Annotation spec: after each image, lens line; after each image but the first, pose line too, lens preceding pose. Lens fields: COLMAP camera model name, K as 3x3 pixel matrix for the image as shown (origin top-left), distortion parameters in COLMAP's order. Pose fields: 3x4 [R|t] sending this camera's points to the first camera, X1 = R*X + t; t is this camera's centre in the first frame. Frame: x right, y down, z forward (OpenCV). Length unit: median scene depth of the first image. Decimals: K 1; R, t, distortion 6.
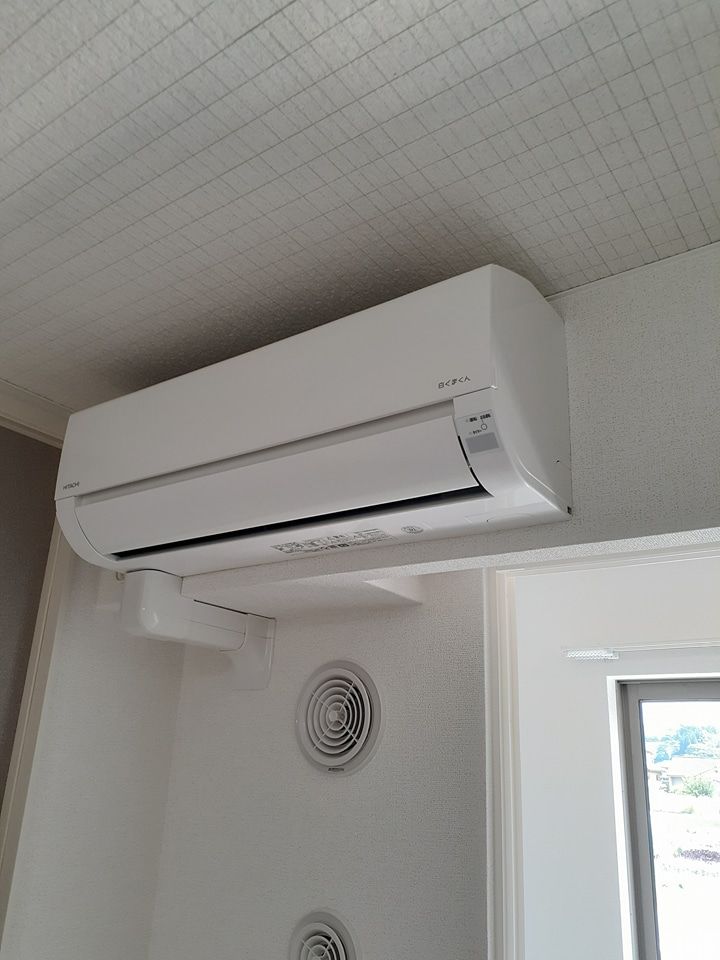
lens RADIAL K [[758.6, 0, 360.0], [0, 758.6, 480.0], [0, 0, 1]] dist [-0.001250, -0.001210]
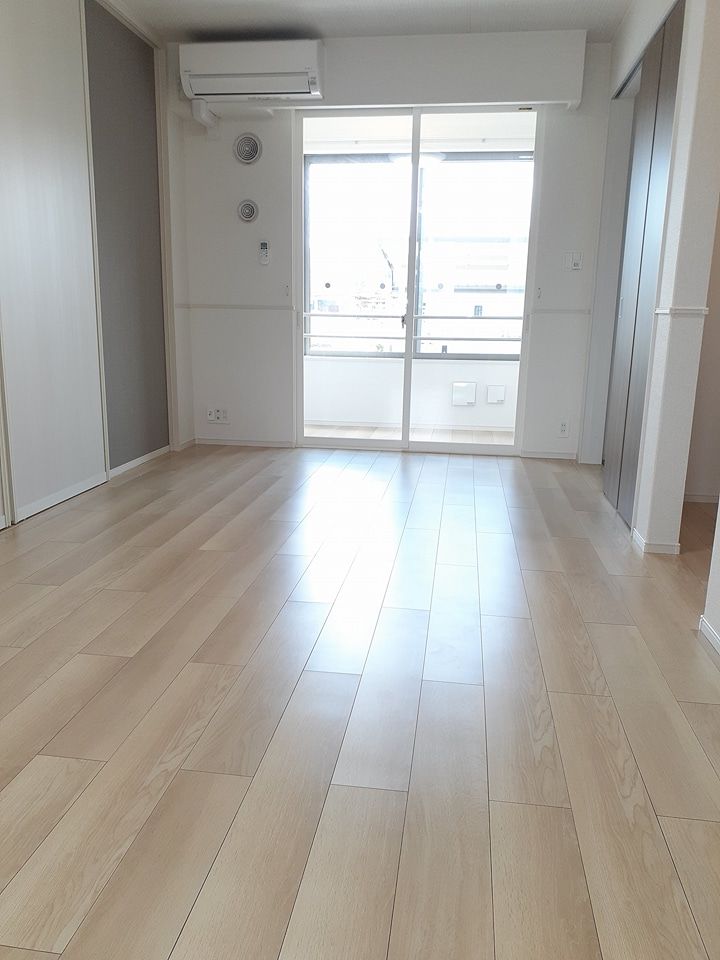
lens RADIAL K [[758.6, 0, 360.0], [0, 758.6, 480.0], [0, 0, 1]] dist [-0.001250, -0.001210]
pose [[0.874080, -0.136038, 0.466346, -1.592821], [-0.146650, 0.841306, 0.520286, -0.347794], [-0.463118, -0.523161, 0.715419, -2.896314]]
